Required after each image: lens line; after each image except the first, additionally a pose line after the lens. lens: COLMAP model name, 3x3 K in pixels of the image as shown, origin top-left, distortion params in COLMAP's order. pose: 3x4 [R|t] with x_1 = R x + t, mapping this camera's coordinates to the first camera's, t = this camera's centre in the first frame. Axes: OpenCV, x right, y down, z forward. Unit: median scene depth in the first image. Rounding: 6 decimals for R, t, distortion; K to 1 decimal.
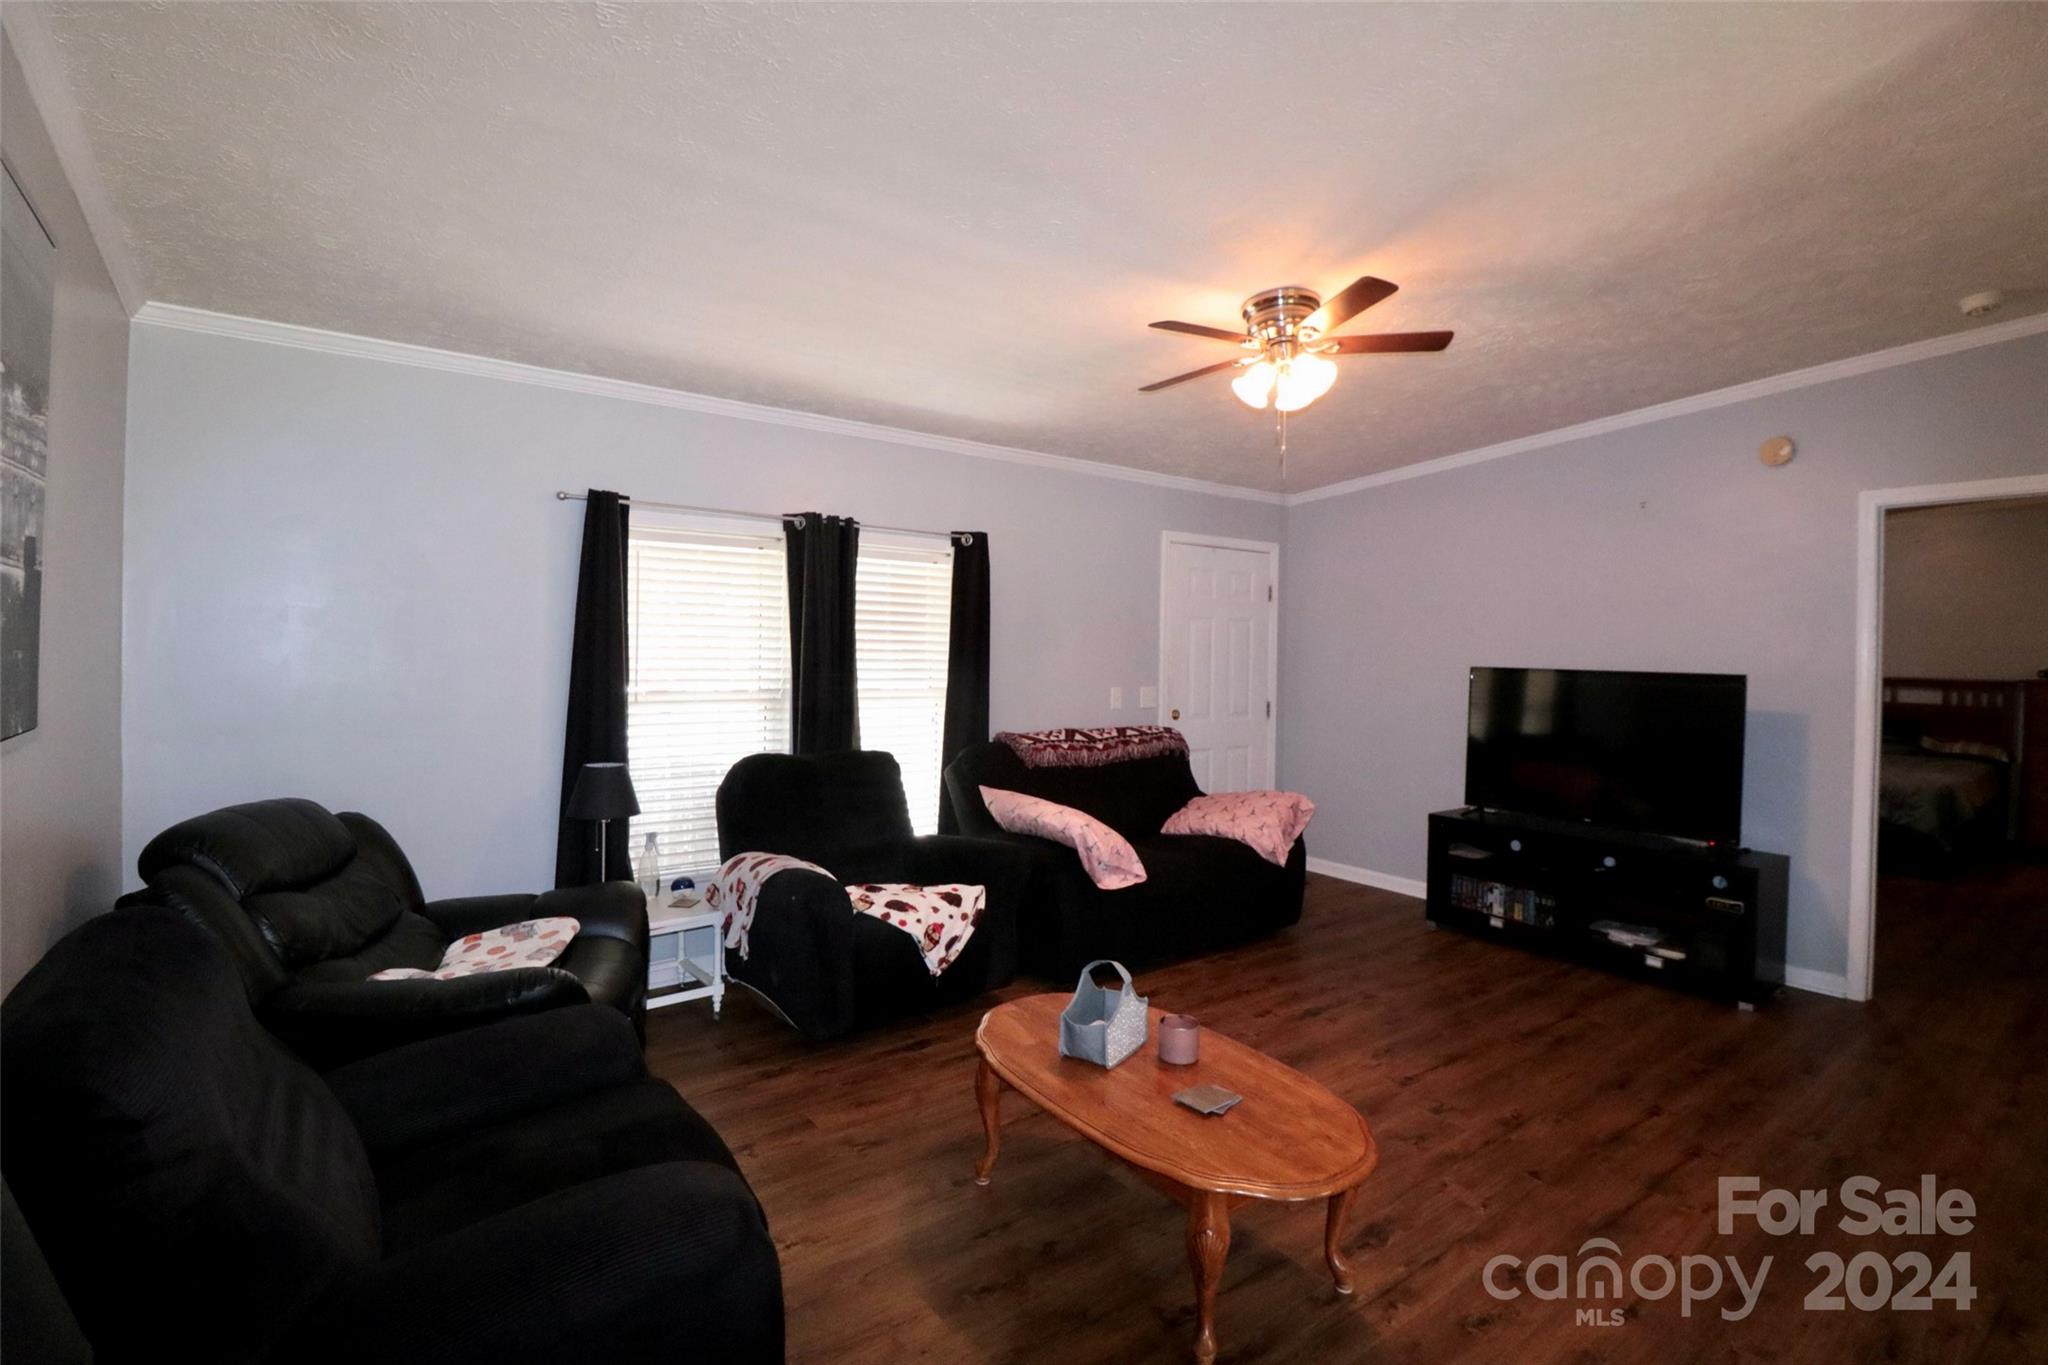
lens RADIAL K [[956.9, 0, 1061.6], [0, 956.9, 668.8], [0, 0, 1]] dist [0.000541, -0.013631]
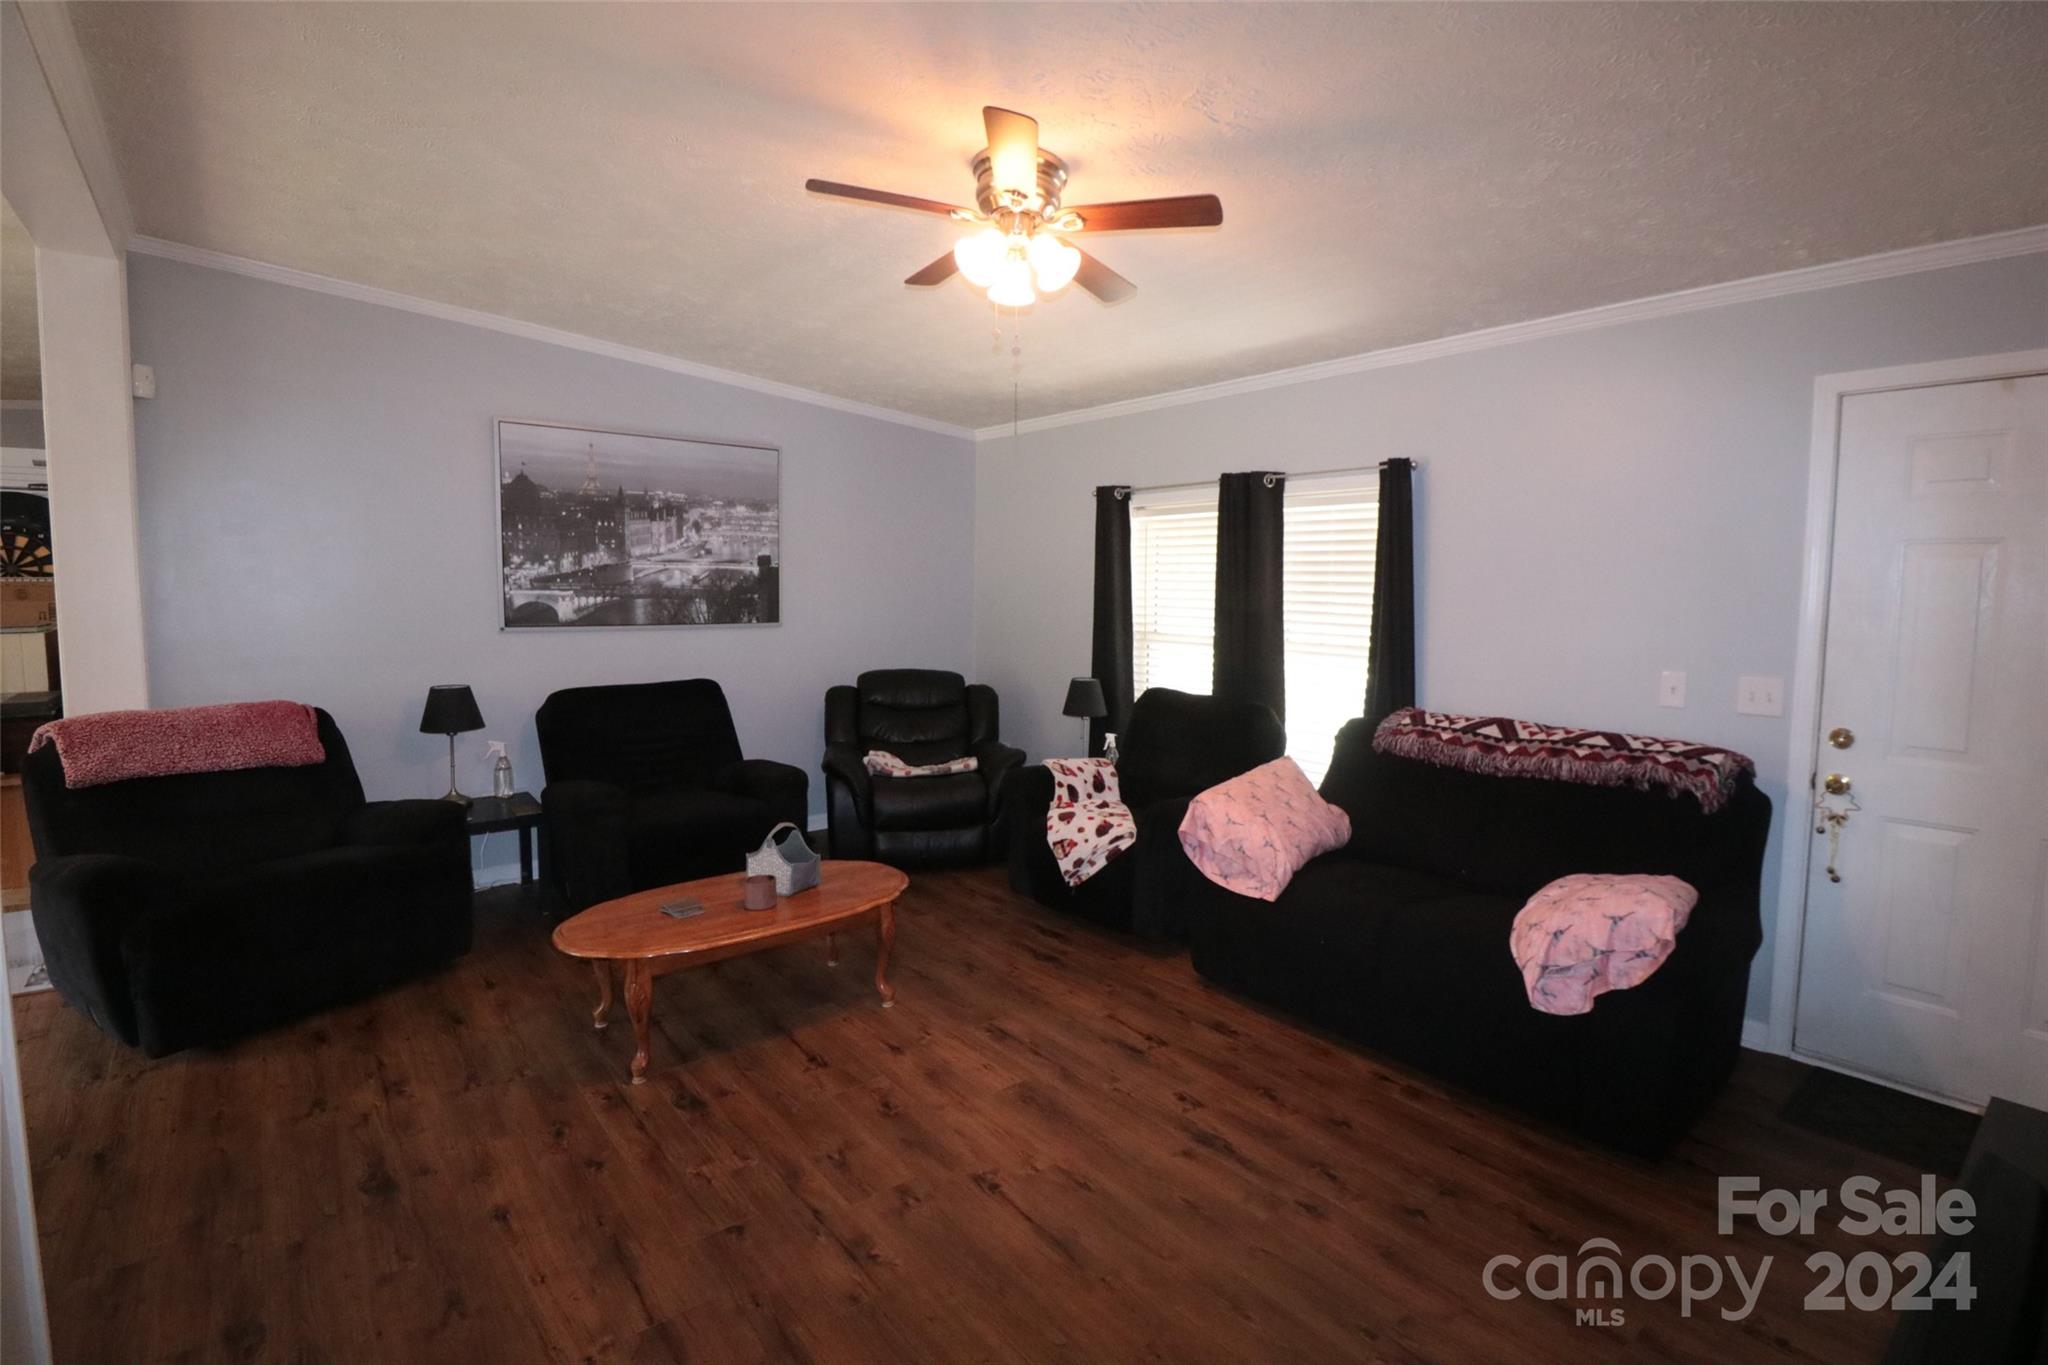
lens RADIAL K [[916.1, 0, 1021.3], [0, 916.1, 654.7], [0, 0, 1]] dist [-0.002318, -0.000579]
pose [[0.044530, 0.064725, -0.996909, 0.858969], [-0.031752, 0.997487, 0.063344, -0.019102], [0.998503, 0.028833, 0.046473, 0.808858]]
